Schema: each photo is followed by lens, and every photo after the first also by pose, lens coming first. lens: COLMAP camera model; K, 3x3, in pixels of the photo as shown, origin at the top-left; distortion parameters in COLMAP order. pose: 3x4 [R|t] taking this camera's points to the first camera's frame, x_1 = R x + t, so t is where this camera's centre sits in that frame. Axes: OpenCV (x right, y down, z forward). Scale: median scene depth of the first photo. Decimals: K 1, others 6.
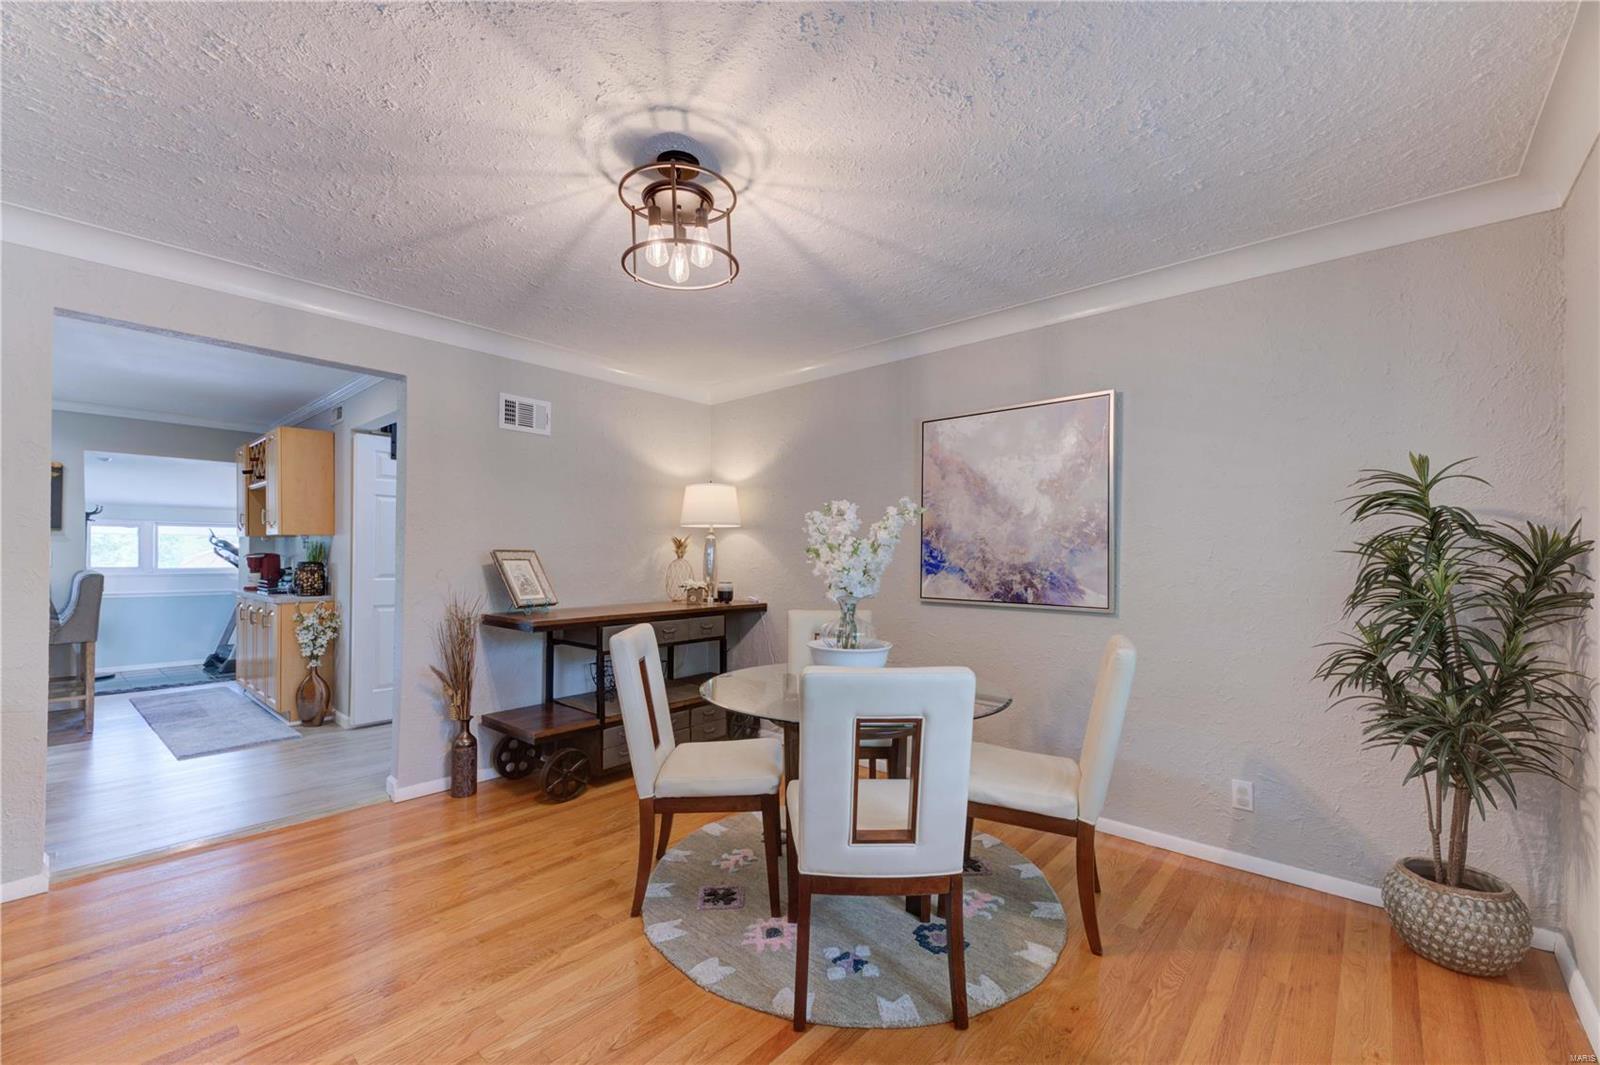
lens RADIAL K [[636.9, 0, 806.4], [0, 636.9, 550.1], [0, 0, 1]] dist [-0.002074, -0.000249]
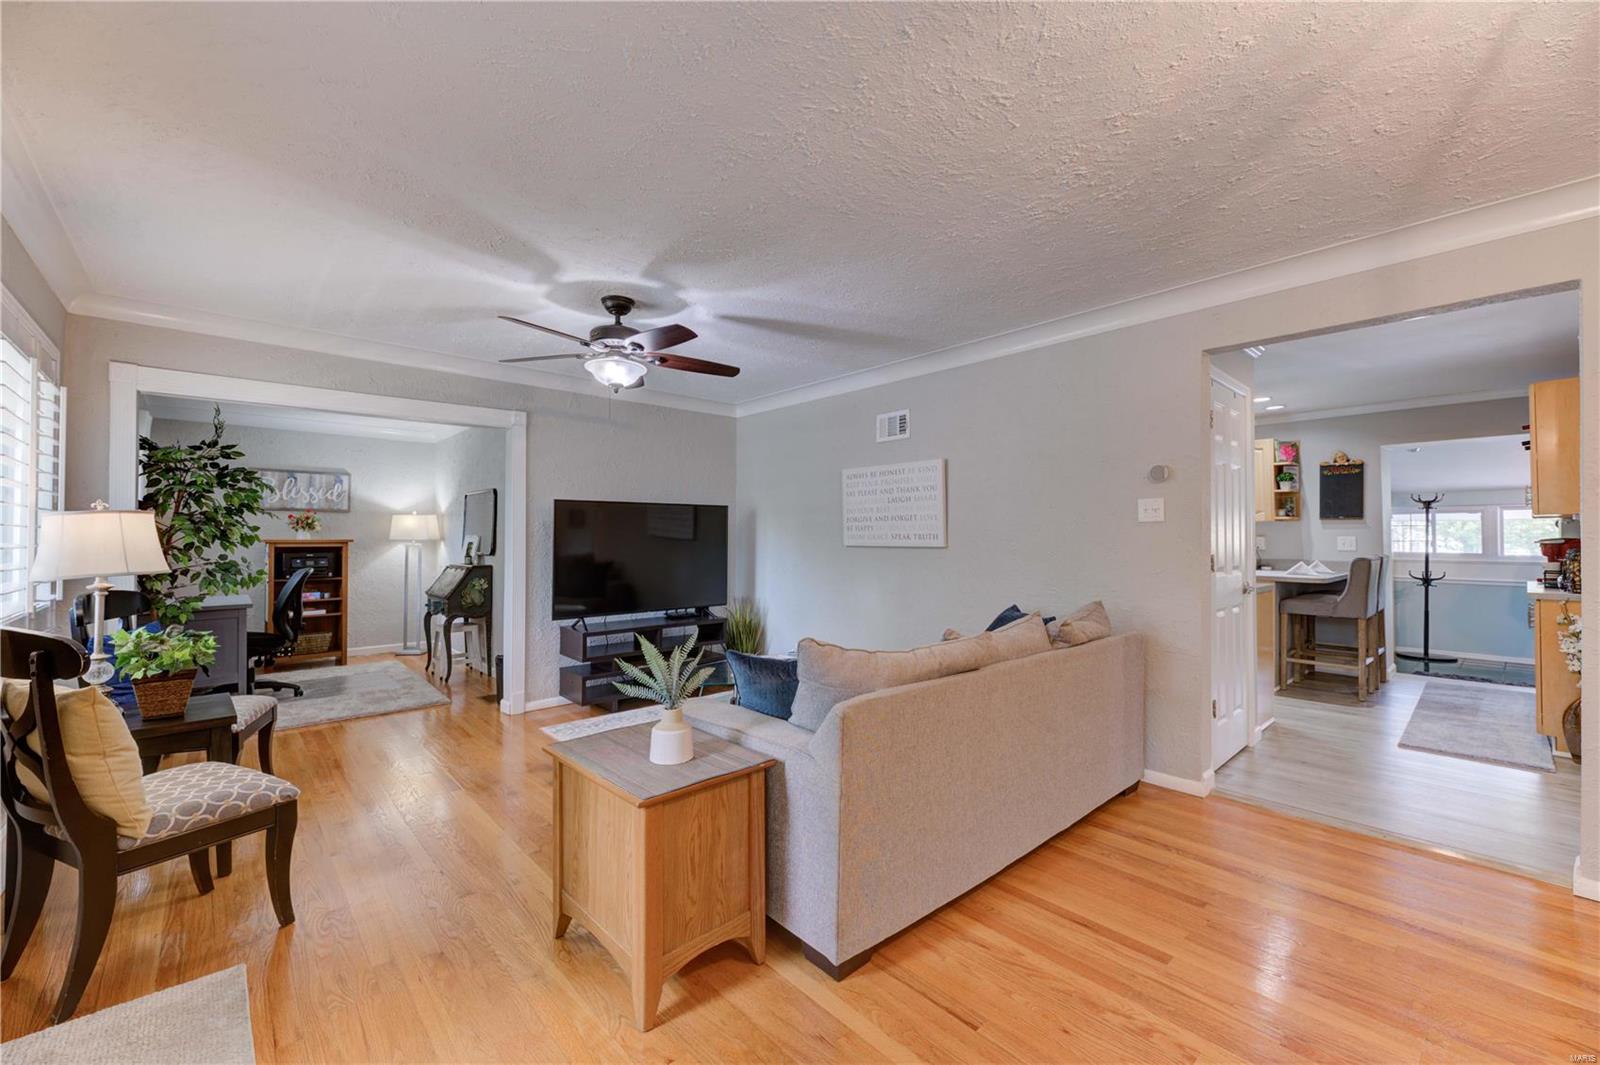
lens RADIAL K [[650.2, 0, 800.0], [0, 650.2, 532.5], [0, 0, 1]] dist [0.001350, 0.000144]
pose [[-0.100856, -0.016562, -0.994763, 0.081414], [0.011285, 0.999778, -0.017790, 0.000368], [0.994837, -0.013020, -0.100647, 0.100278]]
